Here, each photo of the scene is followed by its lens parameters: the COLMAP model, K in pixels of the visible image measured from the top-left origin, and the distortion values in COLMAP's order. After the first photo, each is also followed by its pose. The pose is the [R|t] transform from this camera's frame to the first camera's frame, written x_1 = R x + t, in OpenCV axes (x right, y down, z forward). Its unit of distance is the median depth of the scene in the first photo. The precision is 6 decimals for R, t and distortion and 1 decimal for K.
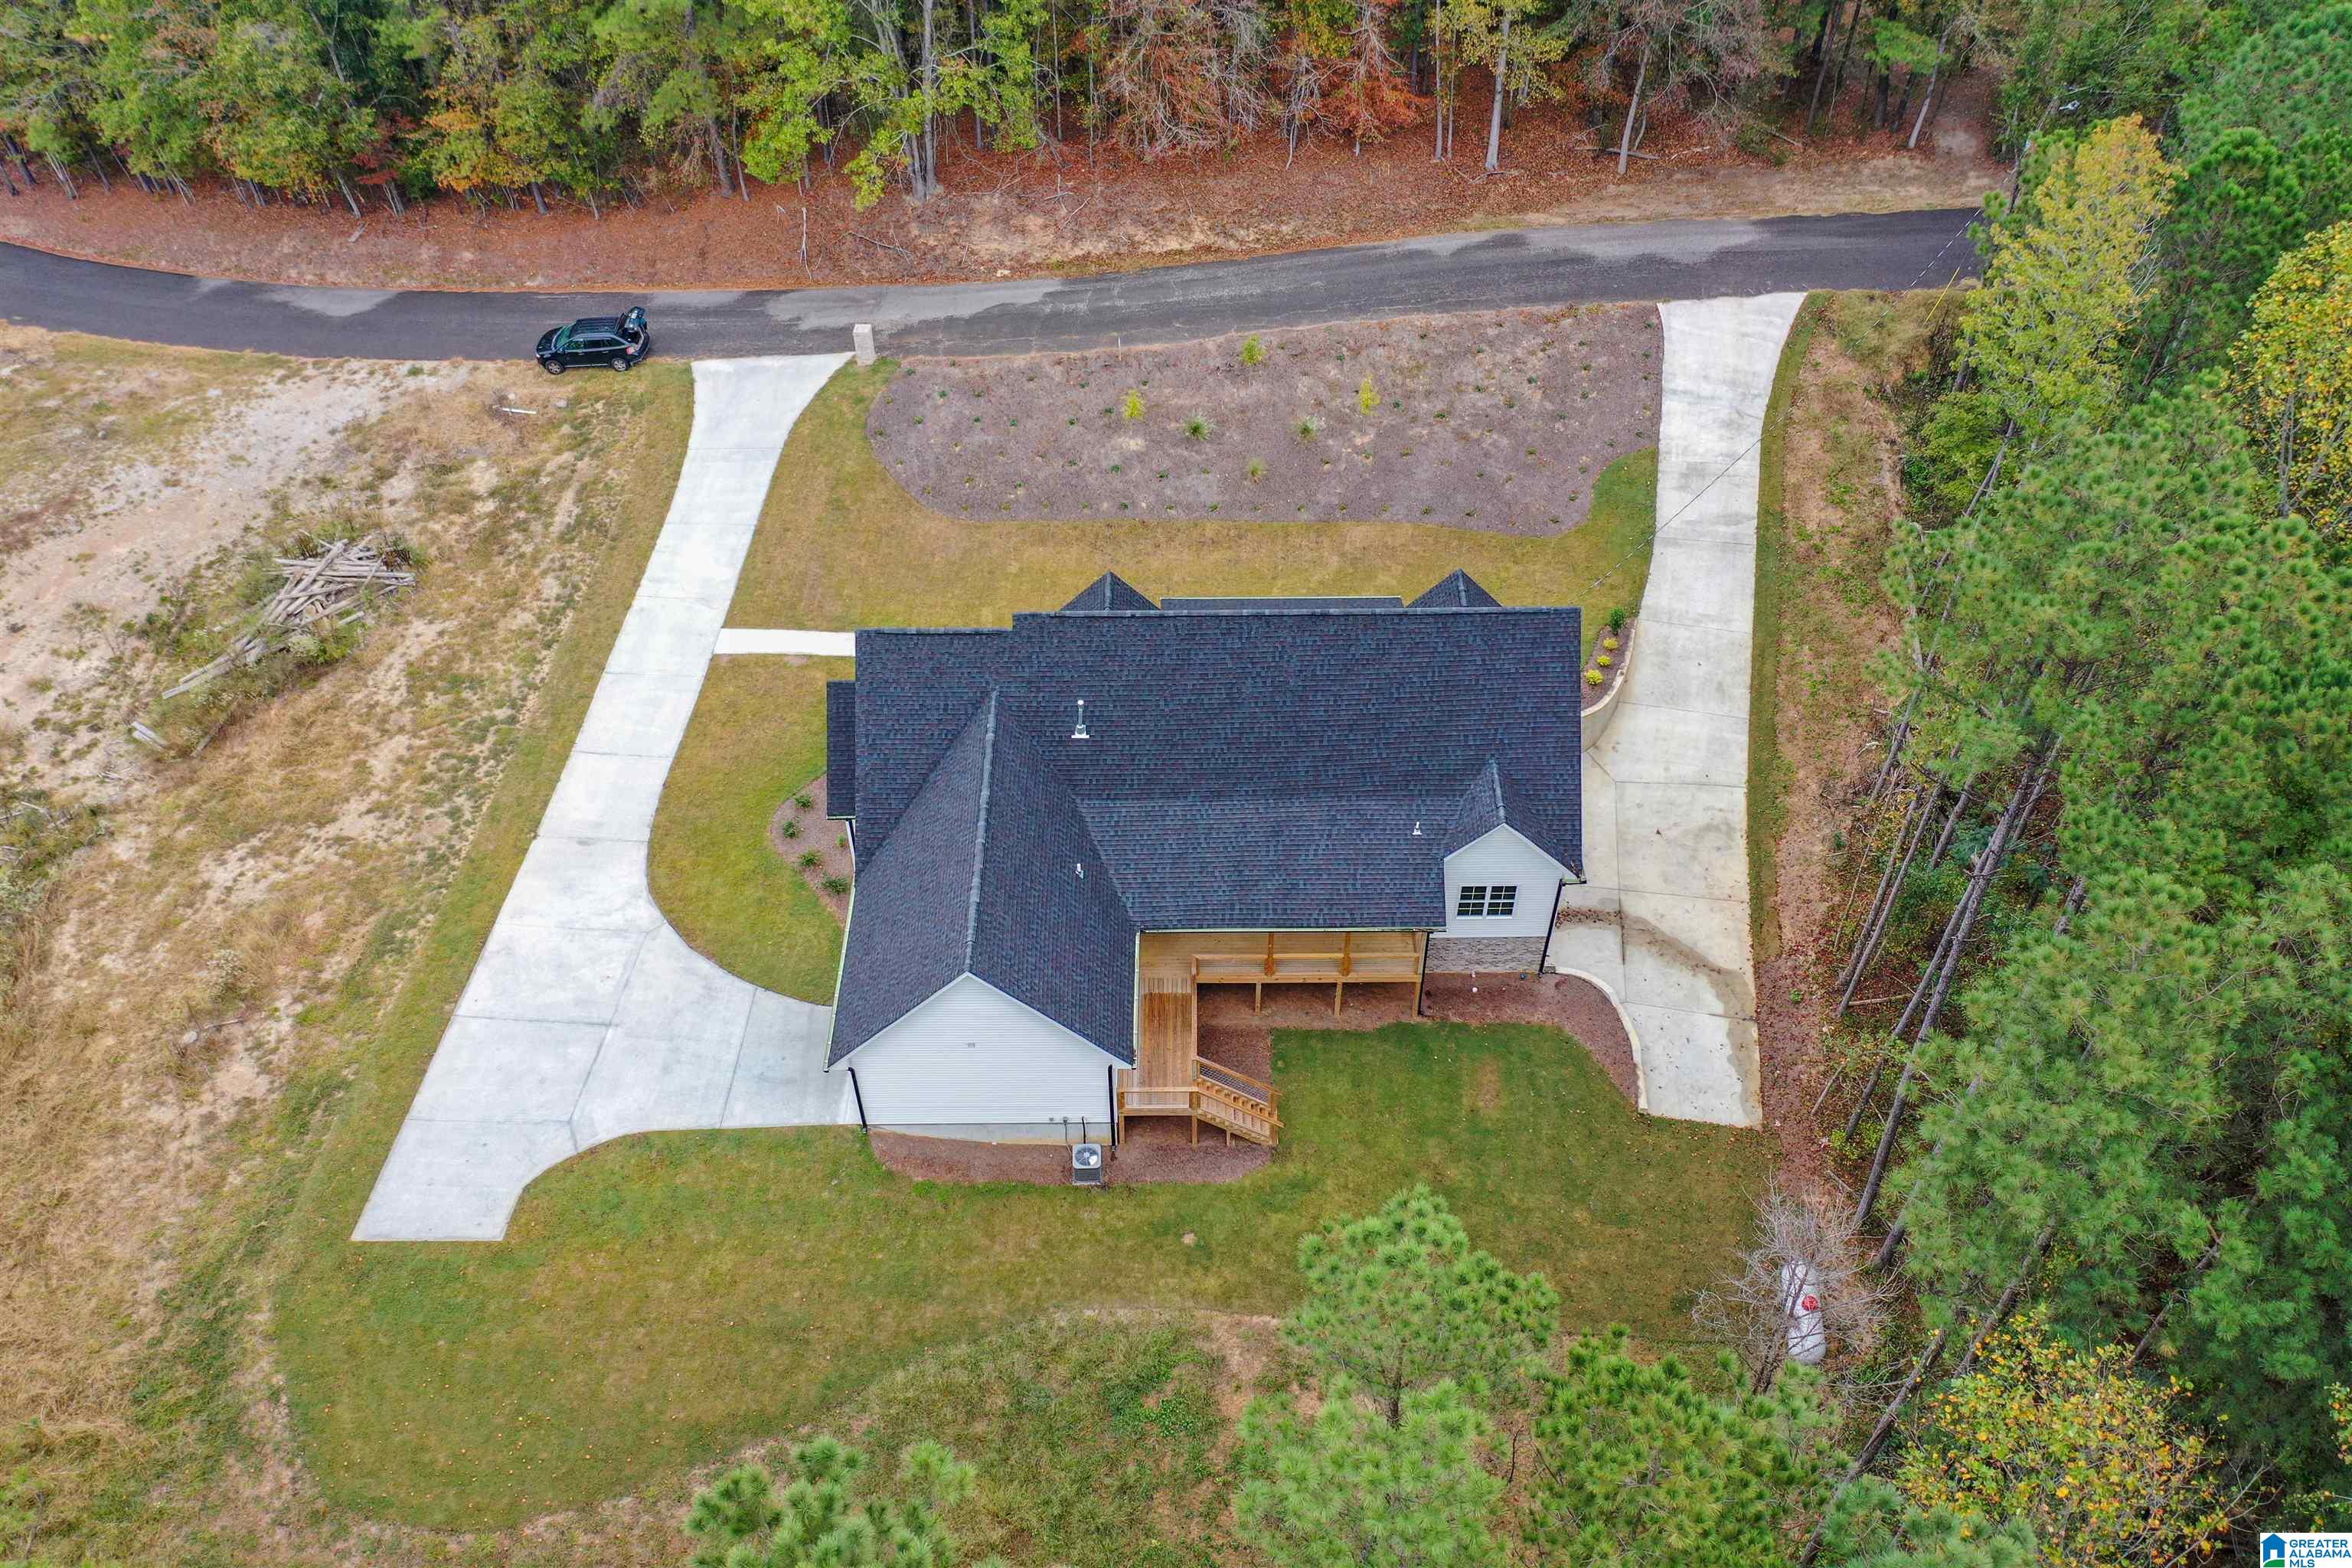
lens RADIAL K [[1867.7, 0, 1163.4], [0, 1867.7, 773.9], [0, 0, 1]] dist [0.011714, -0.000054]
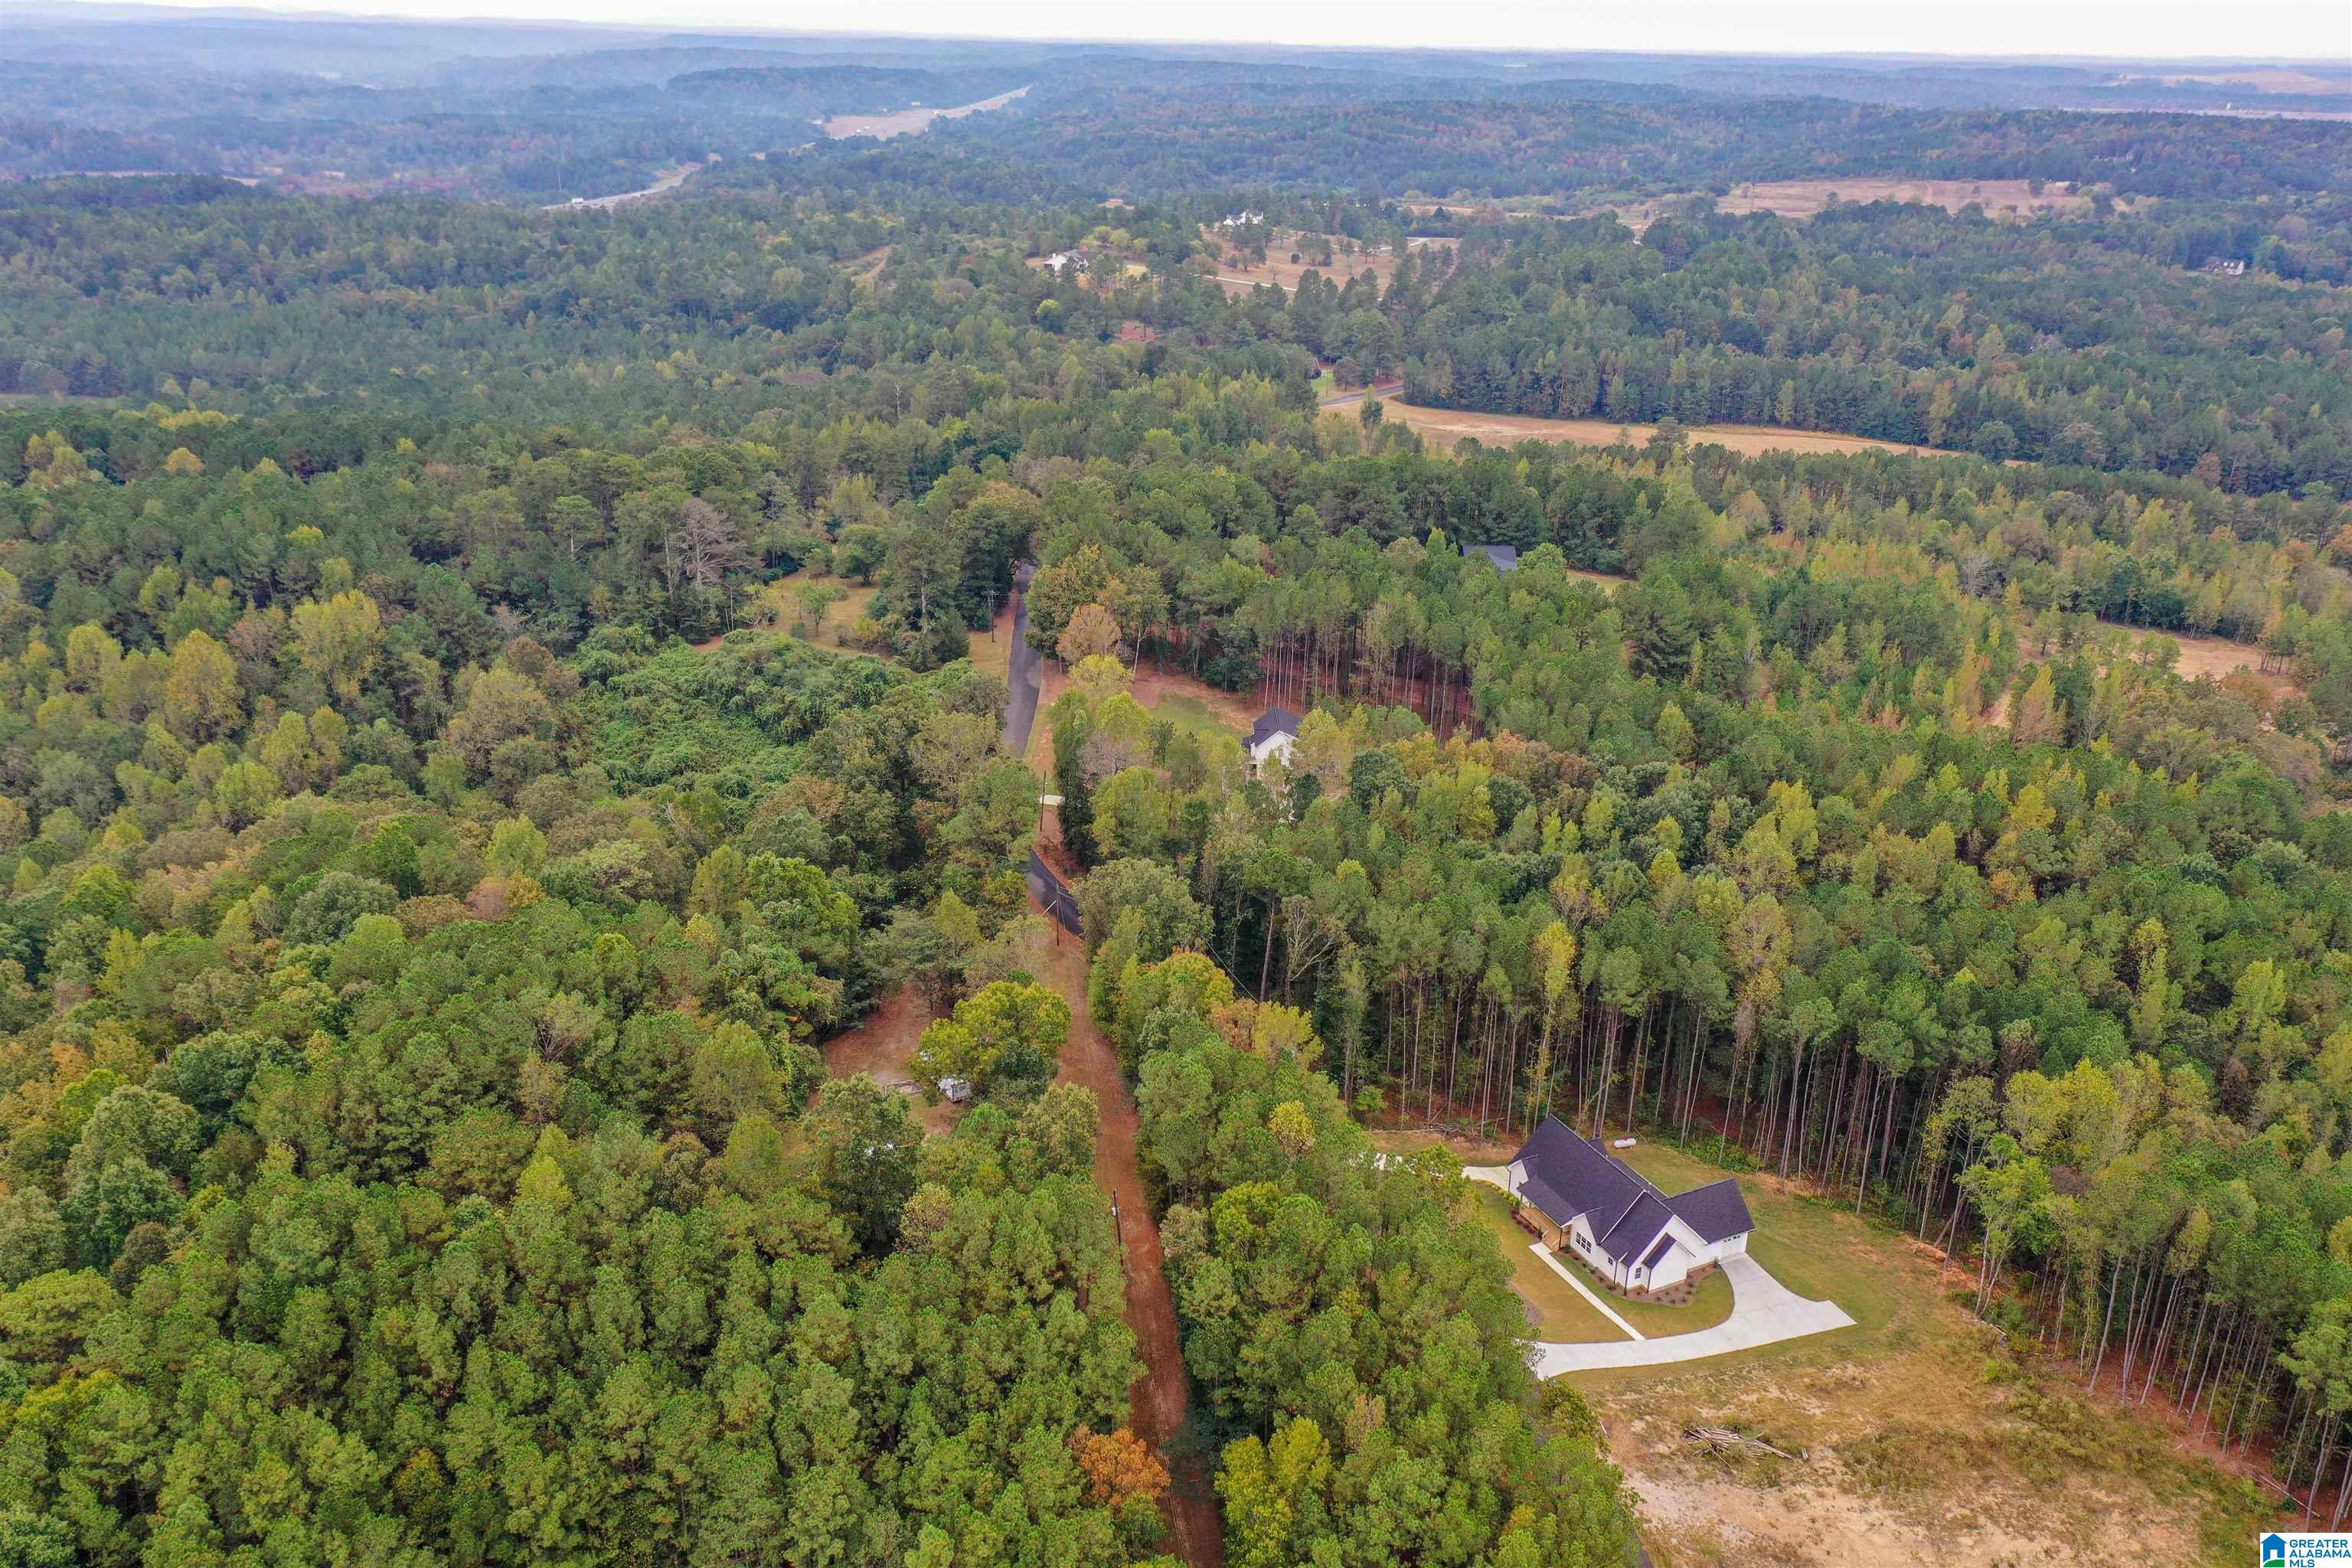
lens RADIAL K [[1898.8, 0, 1176.0], [0, 1898.8, 784.0], [0, 0, 1]] dist [0.004171, 0.002792]
pose [[-0.442250, -0.345075, 0.827852, -2.003659], [0.621322, 0.547790, 0.560255, -2.563652], [-0.646819, 0.762135, -0.027858, 0.883866]]
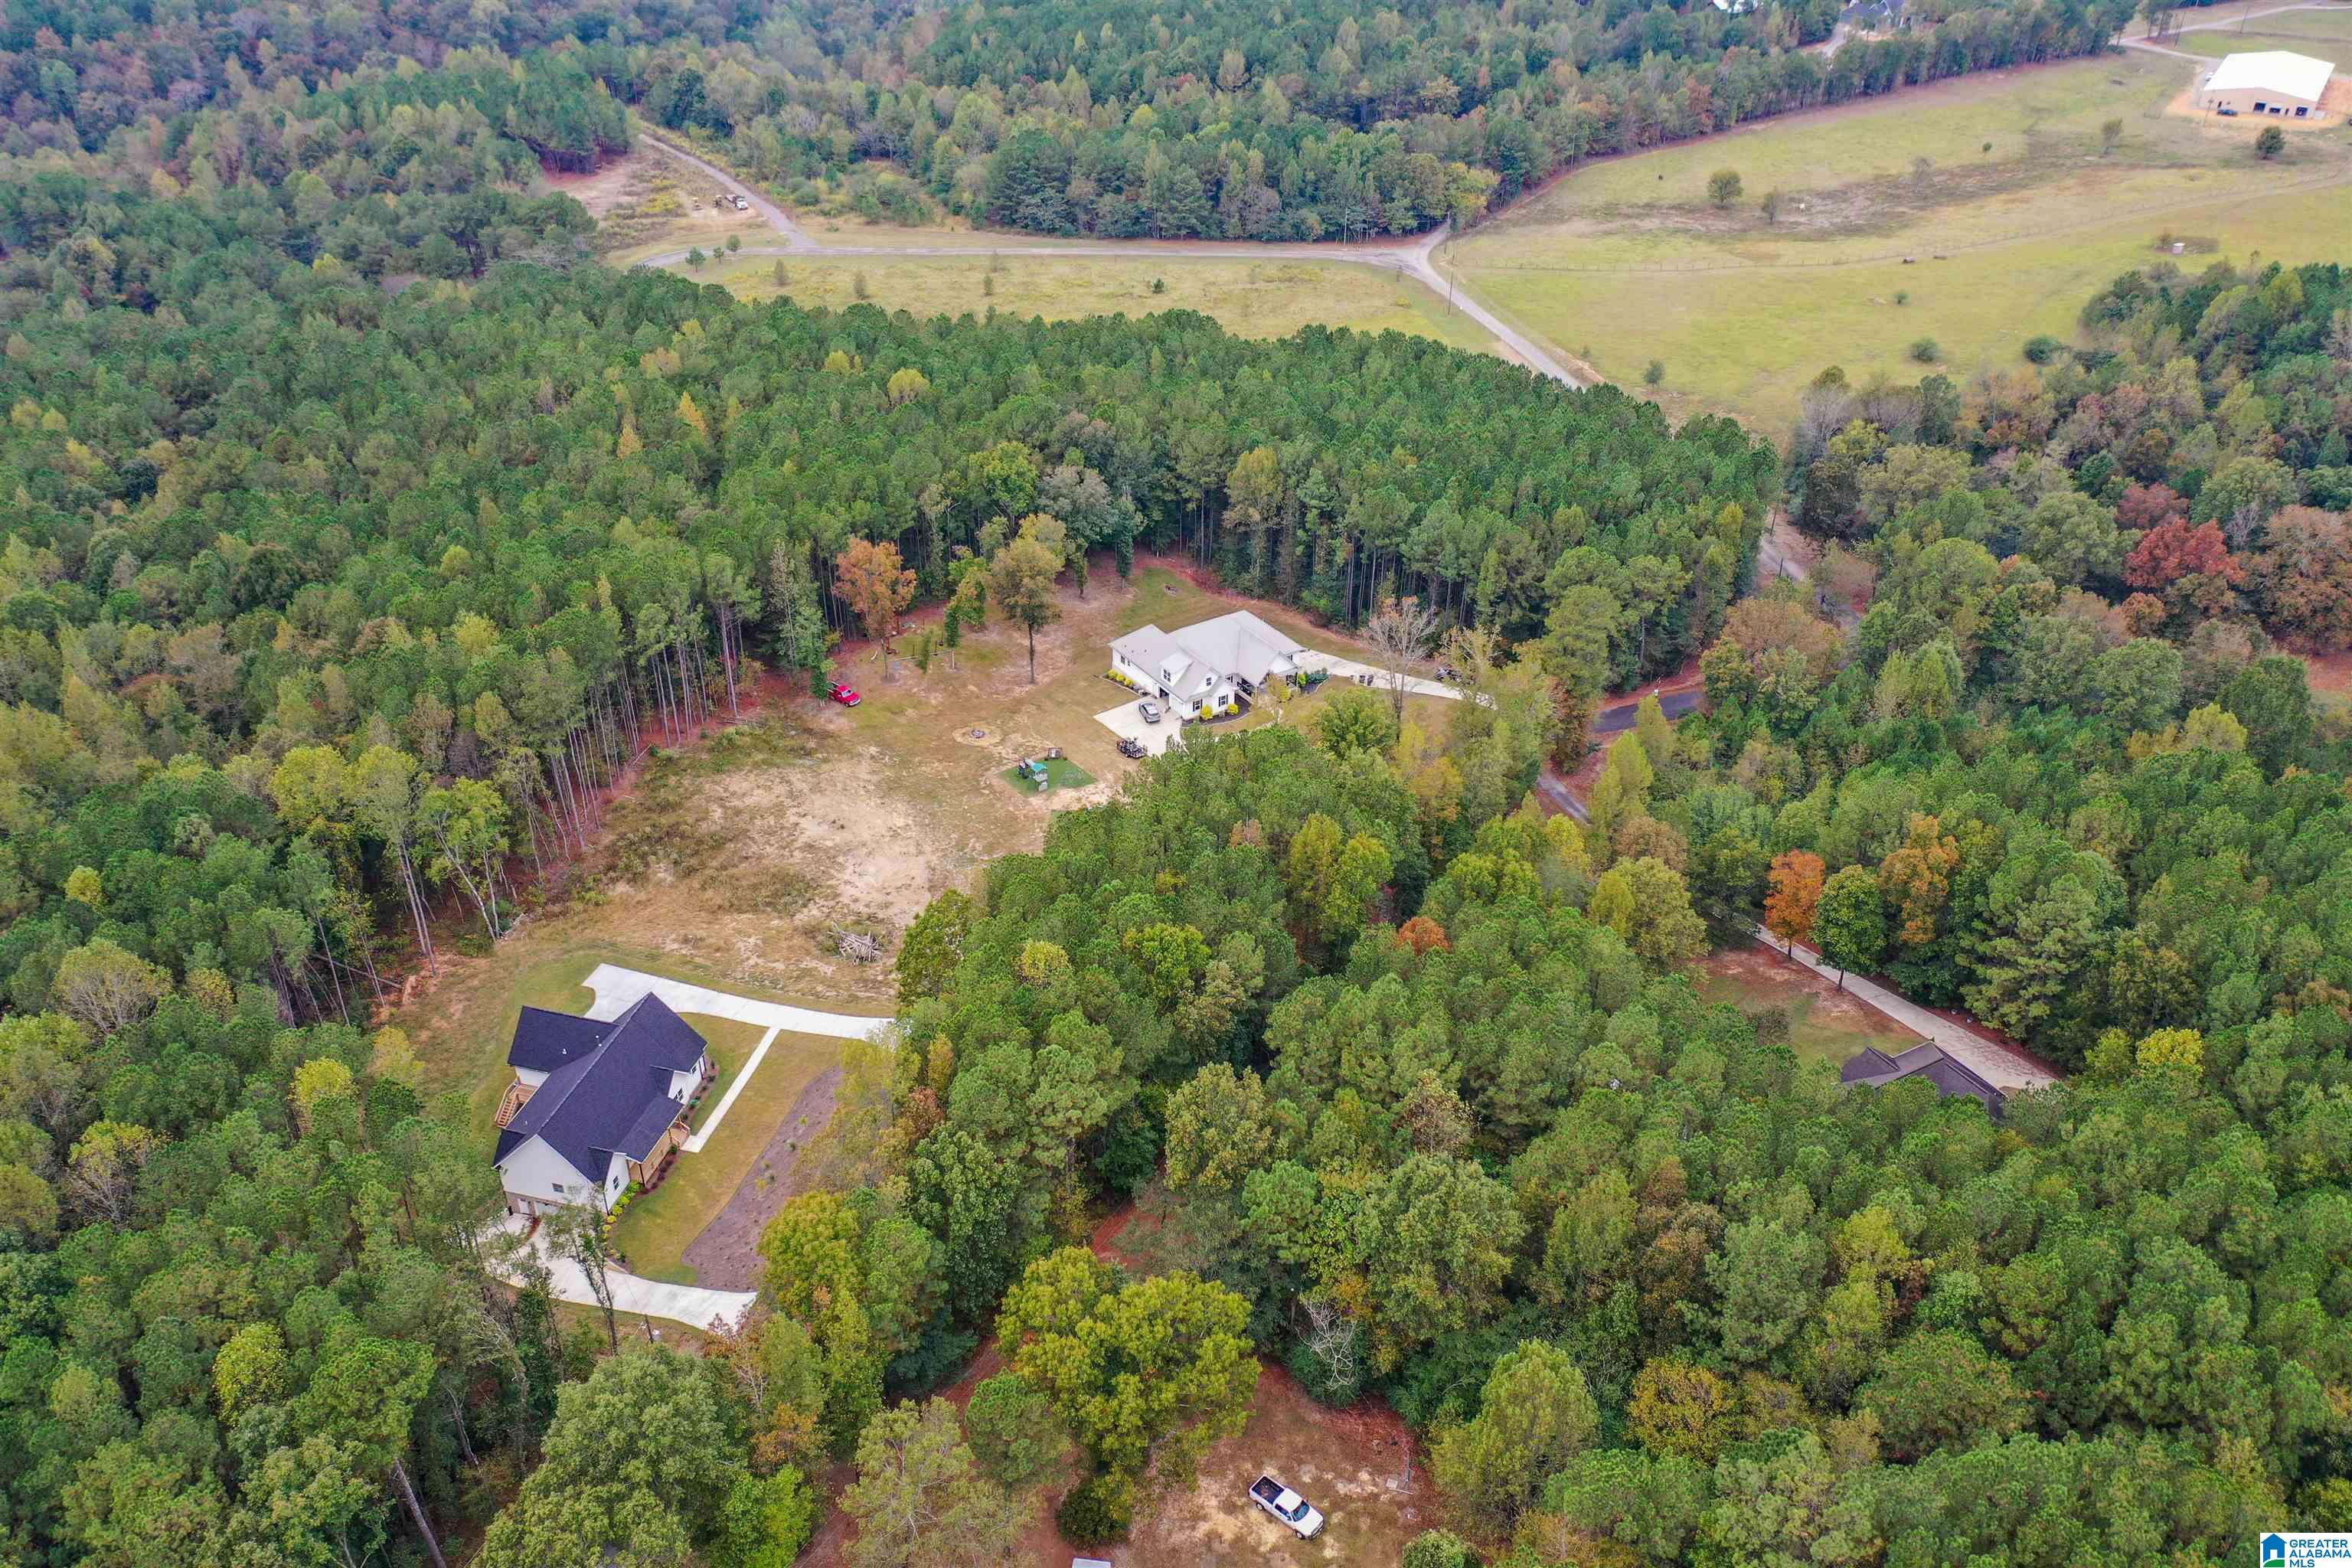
lens RADIAL K [[1860.6, 0, 1171.0], [0, 1860.6, 777.6], [0, 0, 1]] dist [0.003735, 0.004949]
pose [[-0.264886, 0.512650, -0.816717, 1.707868], [-0.684559, 0.496536, 0.533696, -2.167200], [0.679128, 0.700459, 0.219413, 0.512862]]
